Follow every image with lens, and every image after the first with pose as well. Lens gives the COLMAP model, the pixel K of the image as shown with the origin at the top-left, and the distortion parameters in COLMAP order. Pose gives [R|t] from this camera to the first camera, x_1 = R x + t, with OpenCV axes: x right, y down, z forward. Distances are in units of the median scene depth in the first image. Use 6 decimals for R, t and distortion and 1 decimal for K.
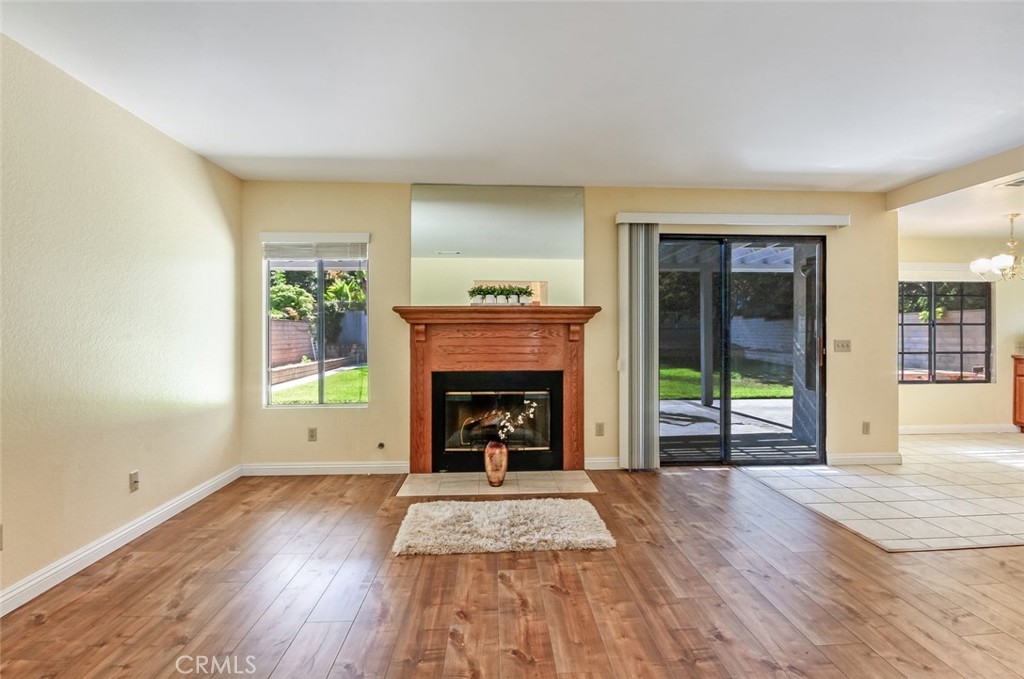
lens RADIAL K [[487.0, 0, 530.8], [0, 487.0, 341.3], [0, 0, 1]] dist [0.003407, -0.000352]
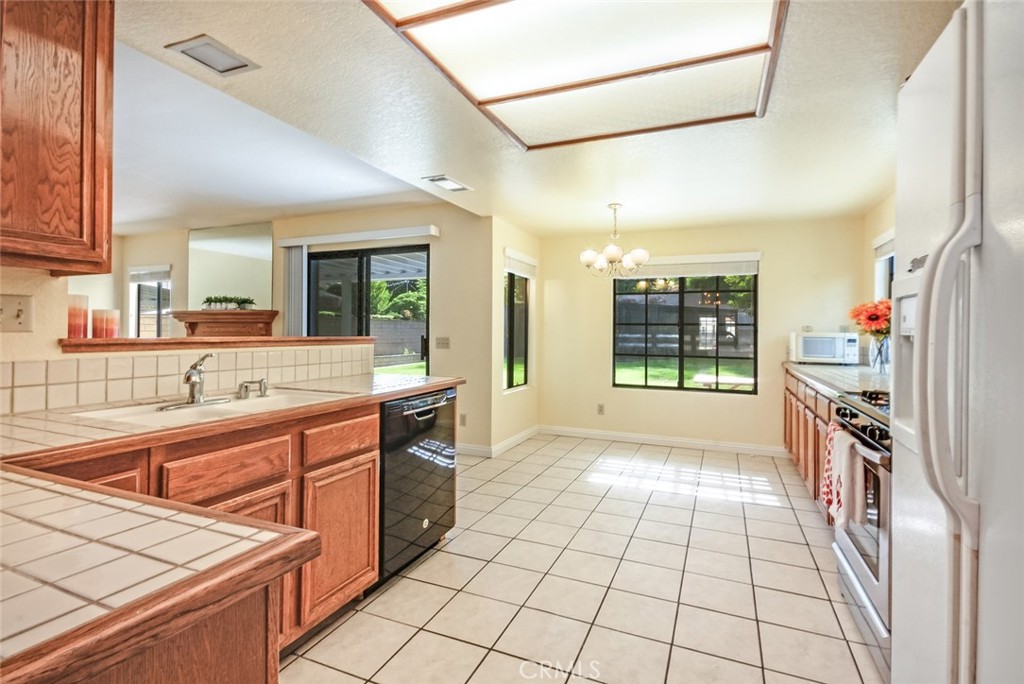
lens RADIAL K [[487.0, 0, 519.7], [0, 487.0, 324.1], [0, 0, 1]] dist [0.003407, -0.000352]
pose [[0.891493, 0.001643, -0.453031, 1.382599], [-0.017472, 0.999374, -0.030759, -0.002040], [0.452697, 0.035337, 0.890964, 0.105765]]
